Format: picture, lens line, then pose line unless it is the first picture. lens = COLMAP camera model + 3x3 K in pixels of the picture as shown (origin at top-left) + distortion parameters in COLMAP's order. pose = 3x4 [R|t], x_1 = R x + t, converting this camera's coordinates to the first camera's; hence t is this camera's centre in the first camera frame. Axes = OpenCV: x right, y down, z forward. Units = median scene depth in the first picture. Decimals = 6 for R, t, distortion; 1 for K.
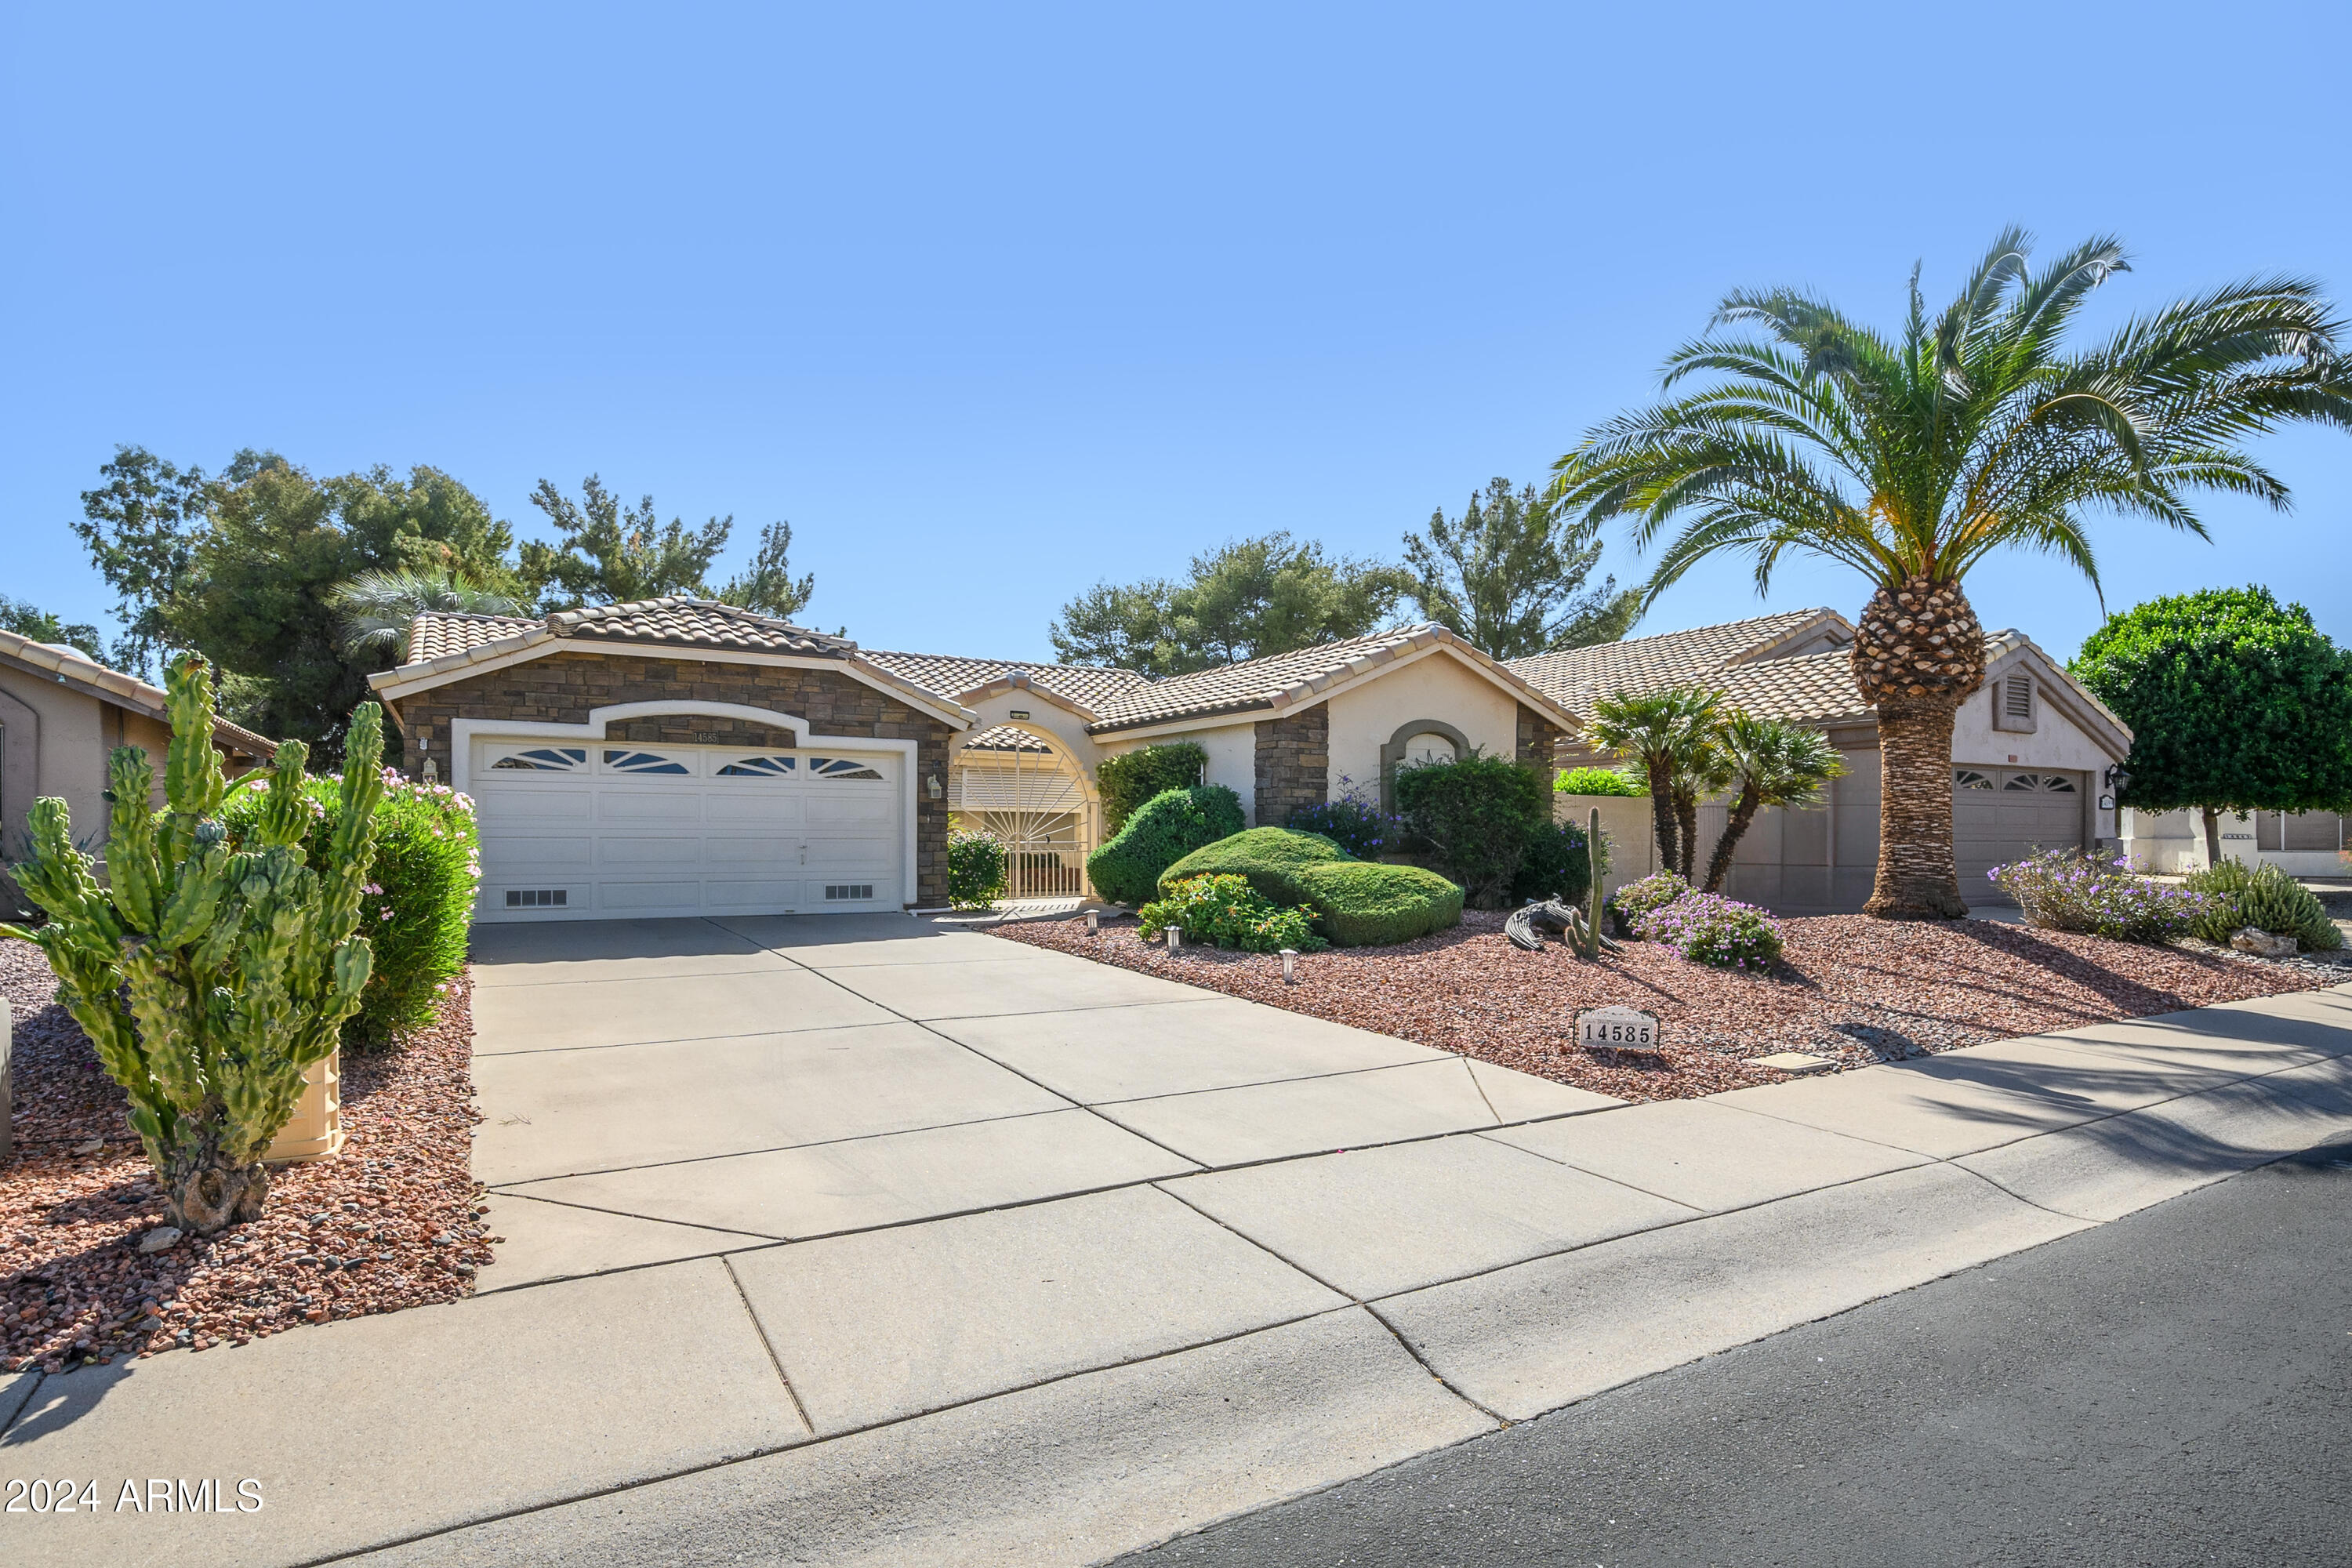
lens RADIAL K [[1188.6, 0, 1164.9], [0, 1188.6, 843.1], [0, 0, 1]] dist [0.003176, -0.008302]
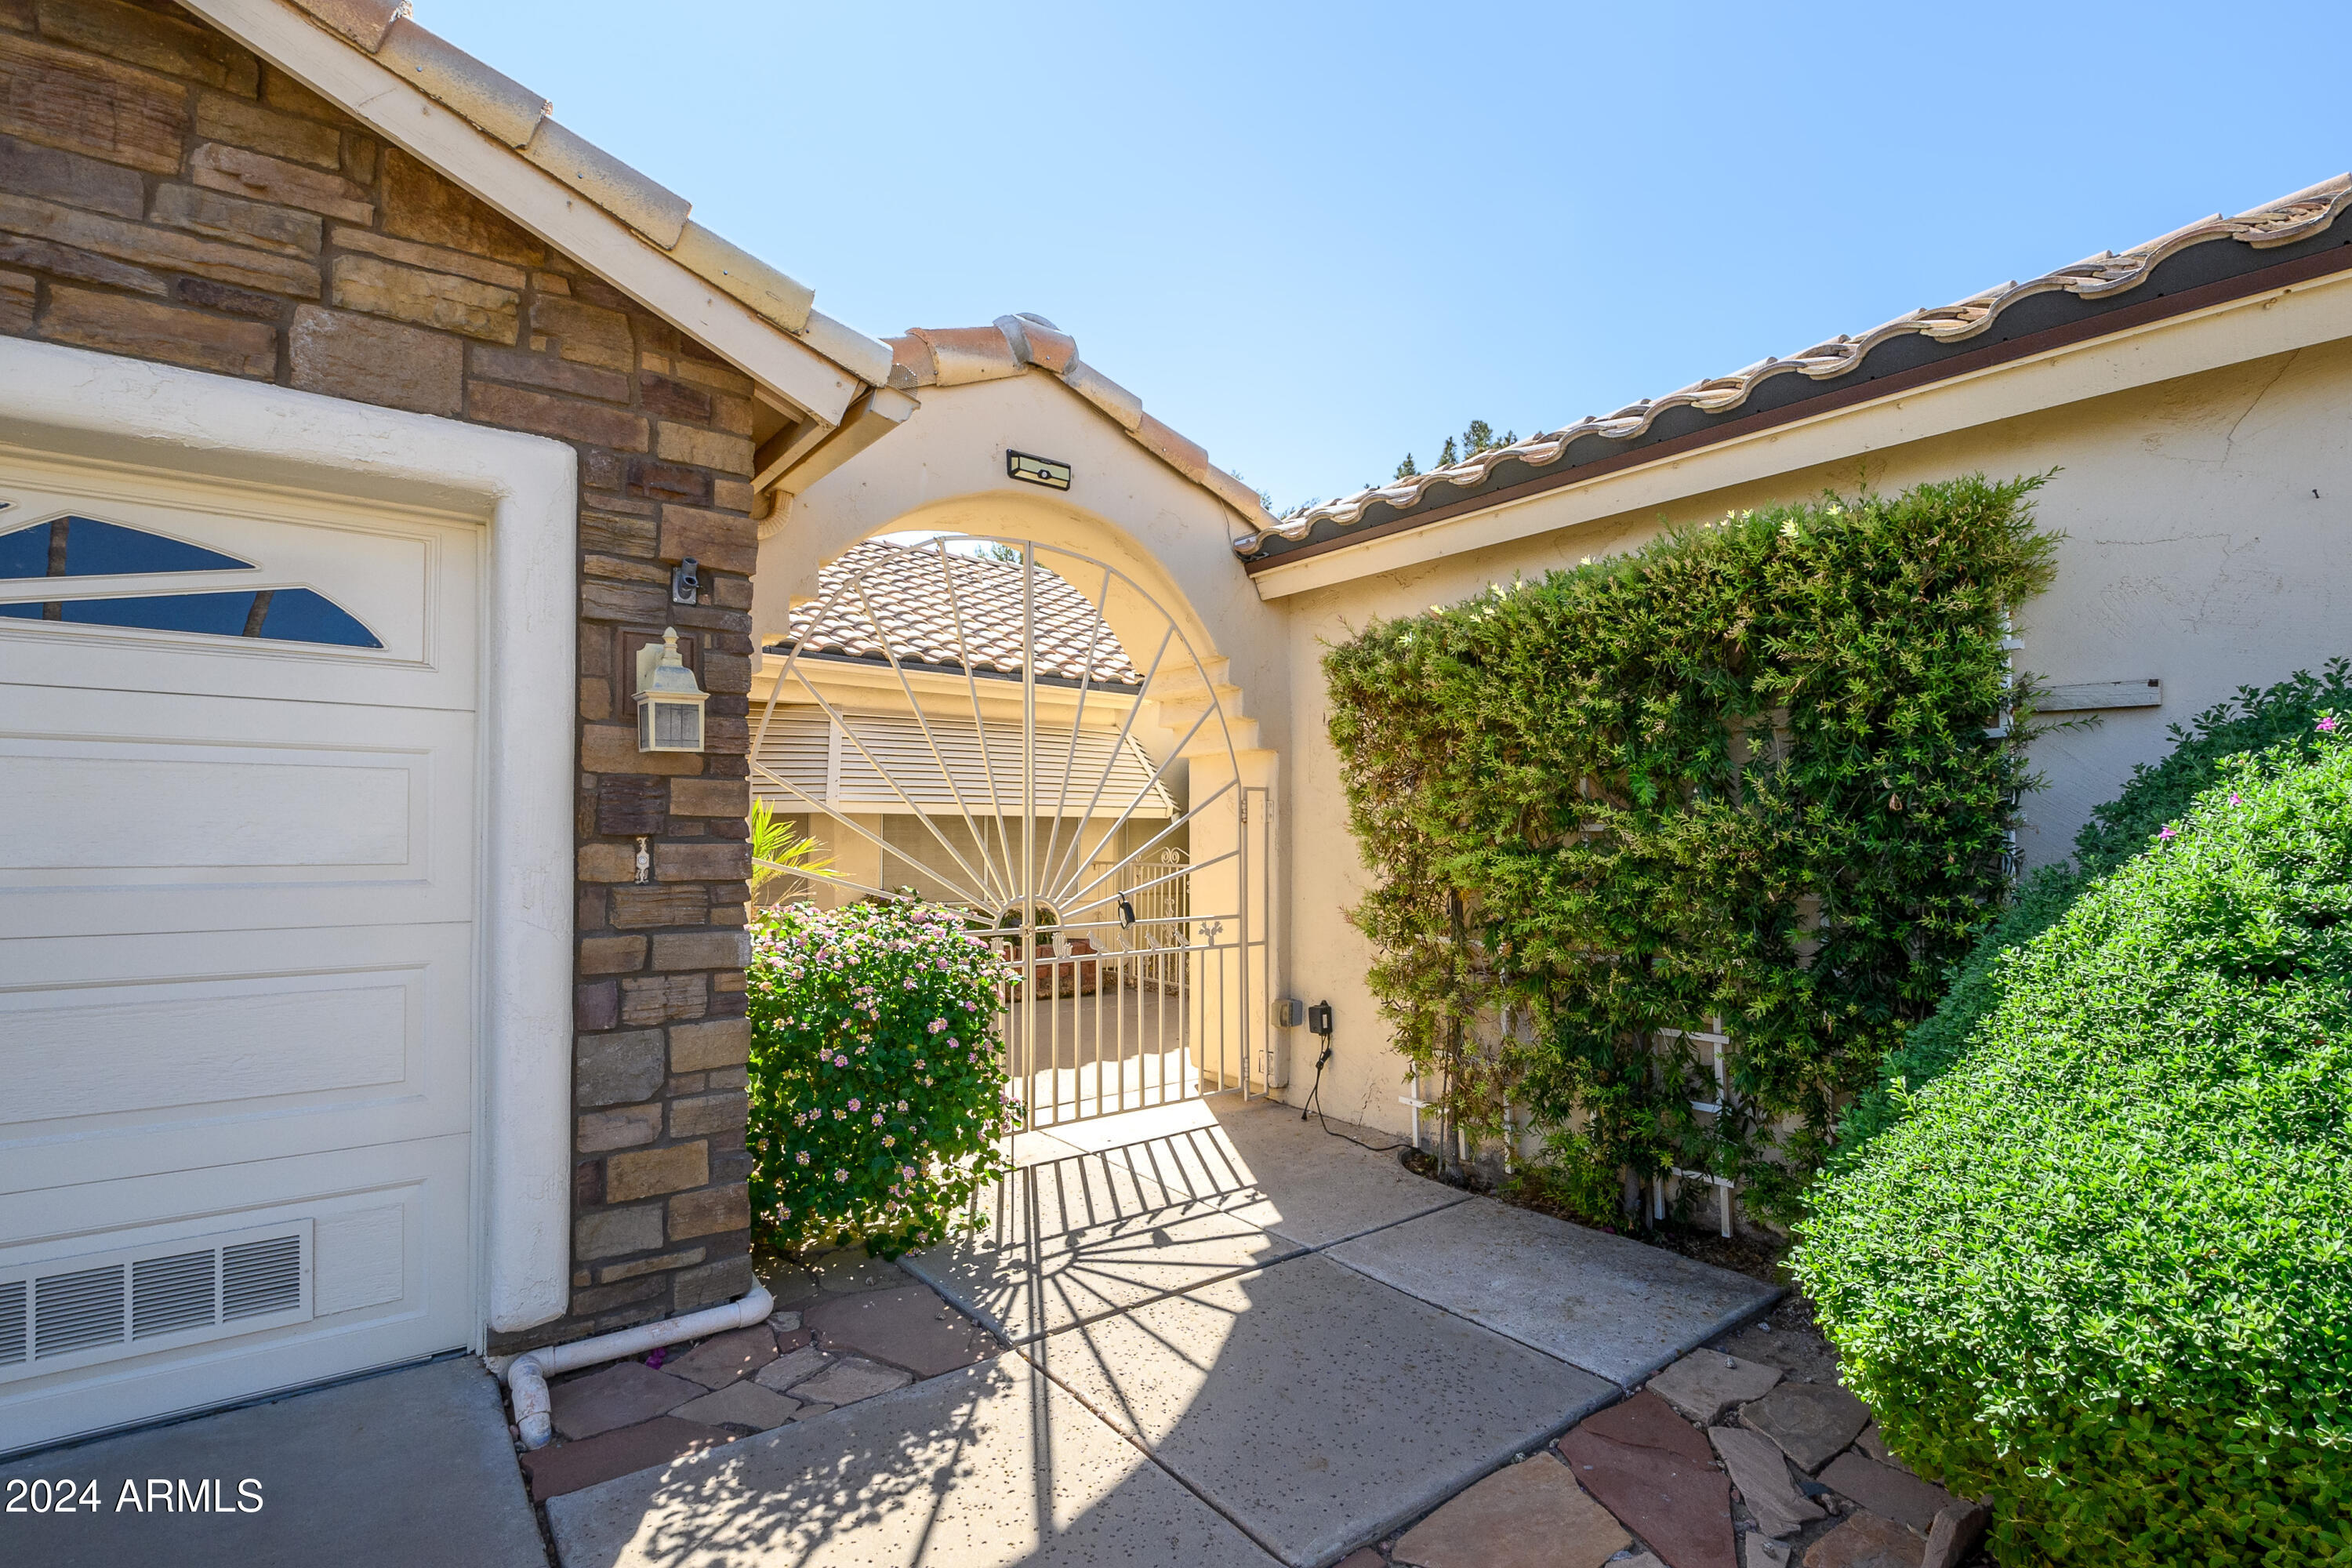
lens RADIAL K [[1101.7, 0, 1168.1], [0, 1101.7, 818.0], [0, 0, 1]] dist [0.002512, -0.000430]
pose [[0.991446, 0.000893, 0.130513, -0.144937], [0.001969, 0.999760, -0.021799, -0.024220], [-0.130501, 0.021869, 0.991207, 0.858795]]
